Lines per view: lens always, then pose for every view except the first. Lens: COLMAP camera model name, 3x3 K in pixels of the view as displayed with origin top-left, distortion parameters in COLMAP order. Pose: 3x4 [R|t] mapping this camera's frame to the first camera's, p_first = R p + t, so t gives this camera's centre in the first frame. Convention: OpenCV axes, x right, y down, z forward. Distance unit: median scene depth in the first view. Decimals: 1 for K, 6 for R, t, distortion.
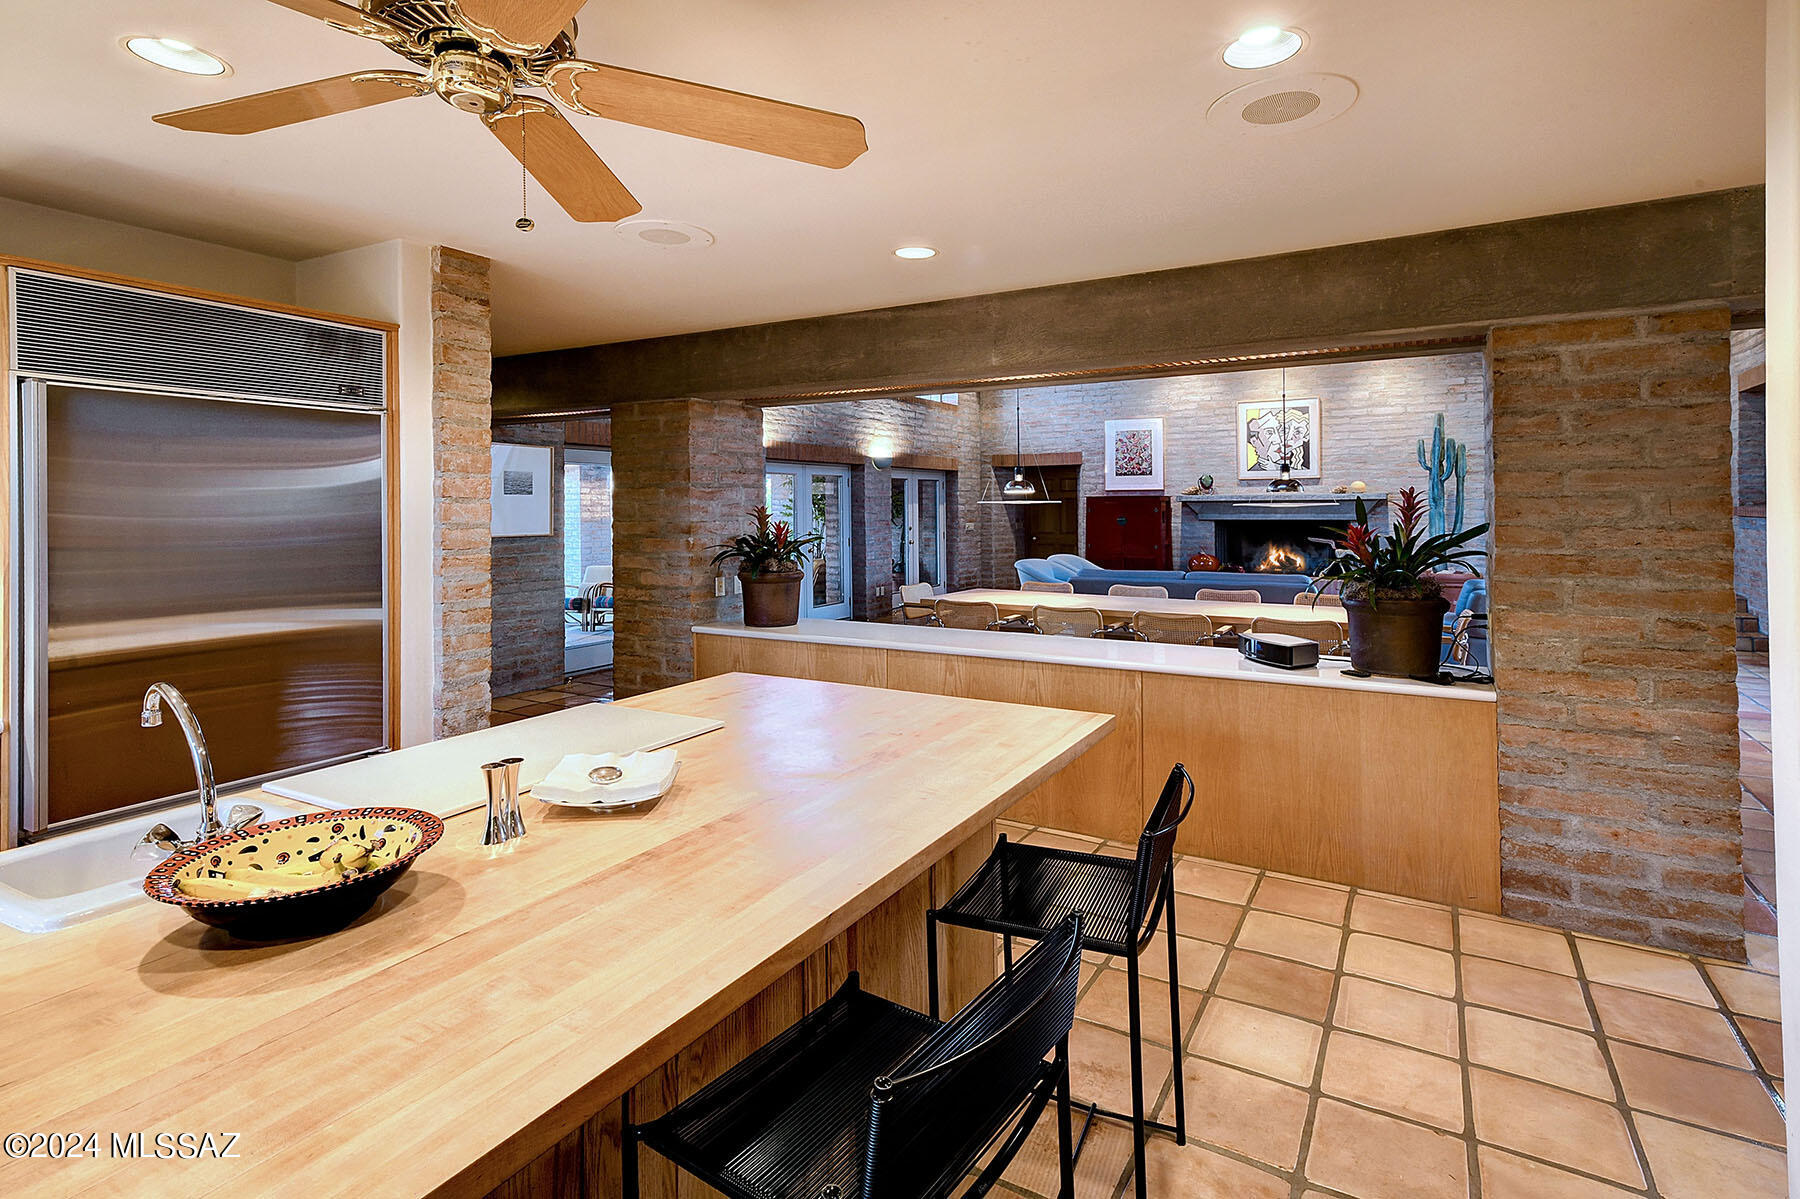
lens RADIAL K [[879.0, 0, 867.9], [0, 879.0, 506.4], [0, 0, 1]] dist [0.001963, 0.000001]
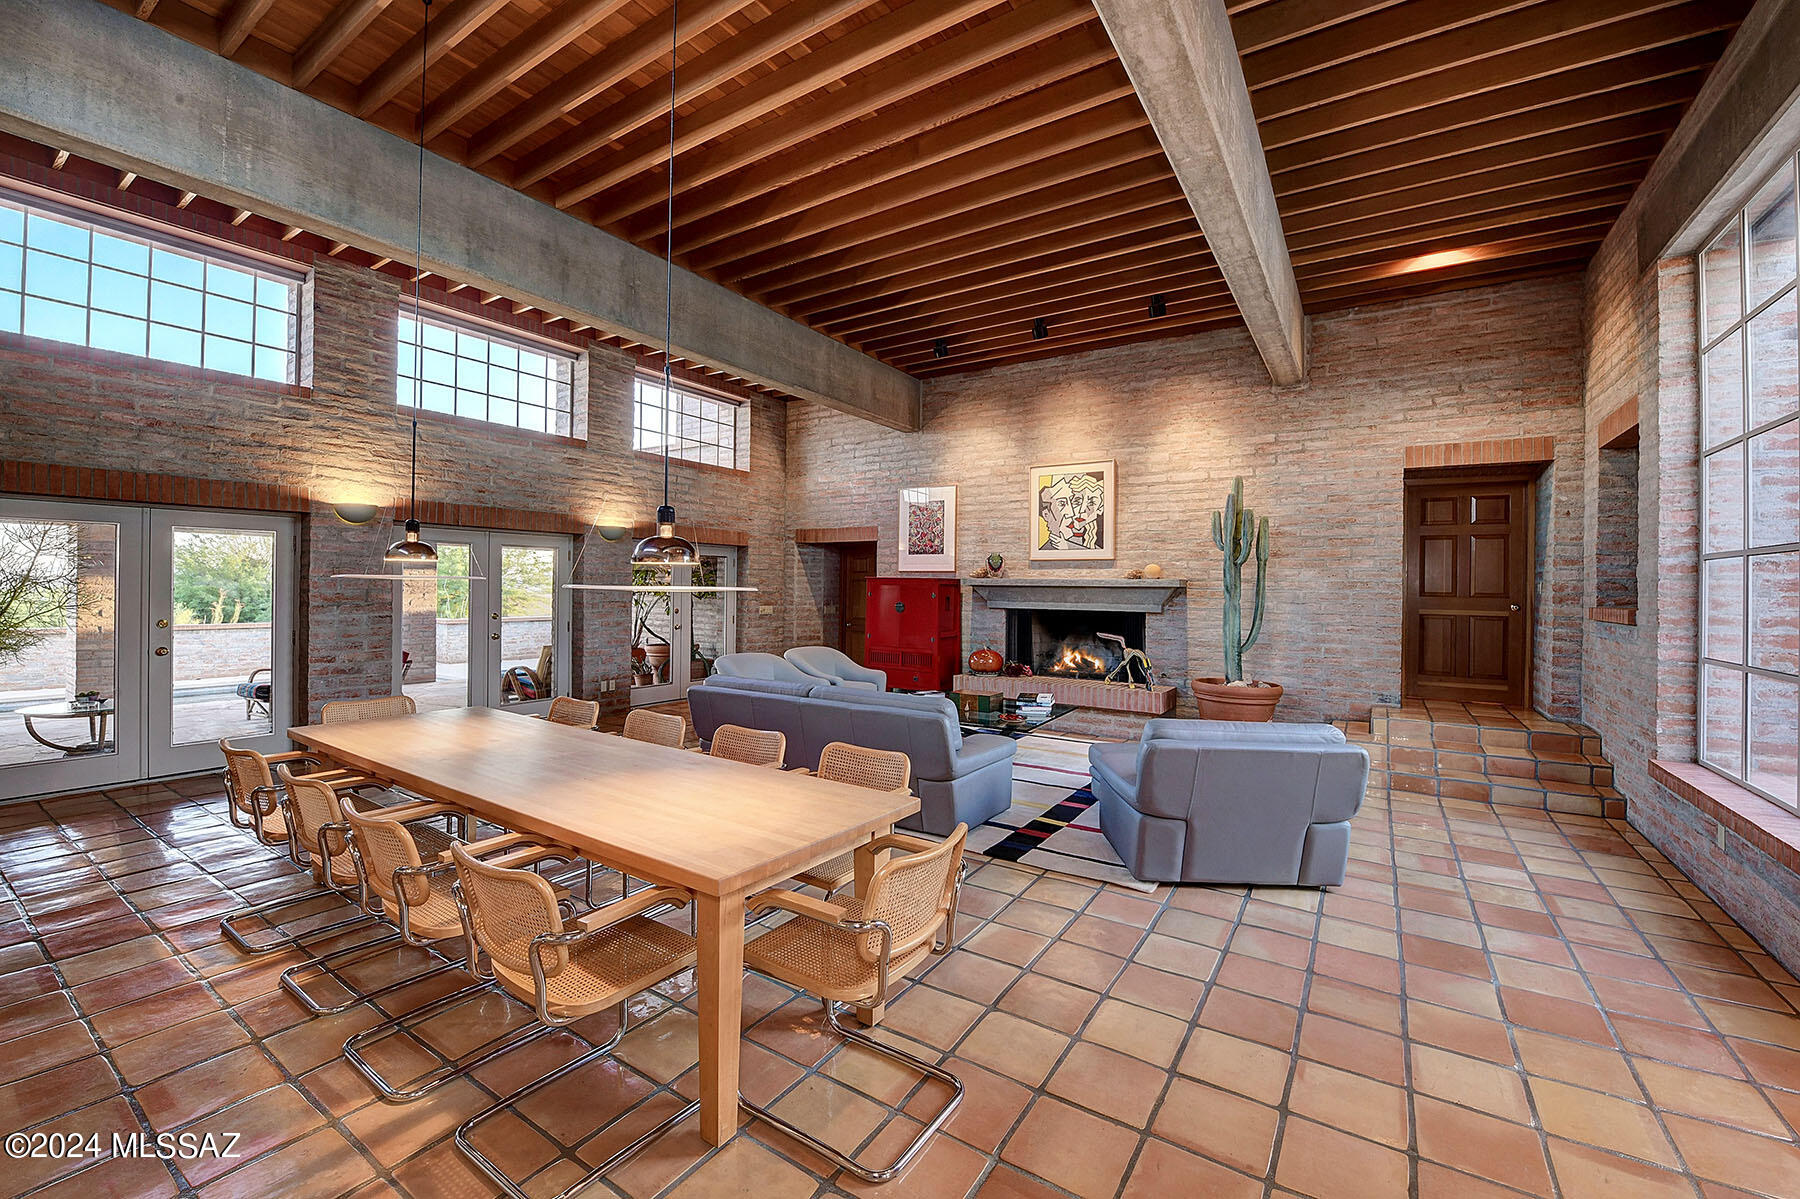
lens RADIAL K [[756.5, 0, 929.6], [0, 756.5, 589.1], [0, 0, 1]] dist [-0.016913, -0.002032]
pose [[0.999796, 0.020034, -0.002573, 0.325301], [-0.020031, 0.999799, 0.001237, -0.002585], [0.002597, -0.001185, 0.999996, 0.284790]]
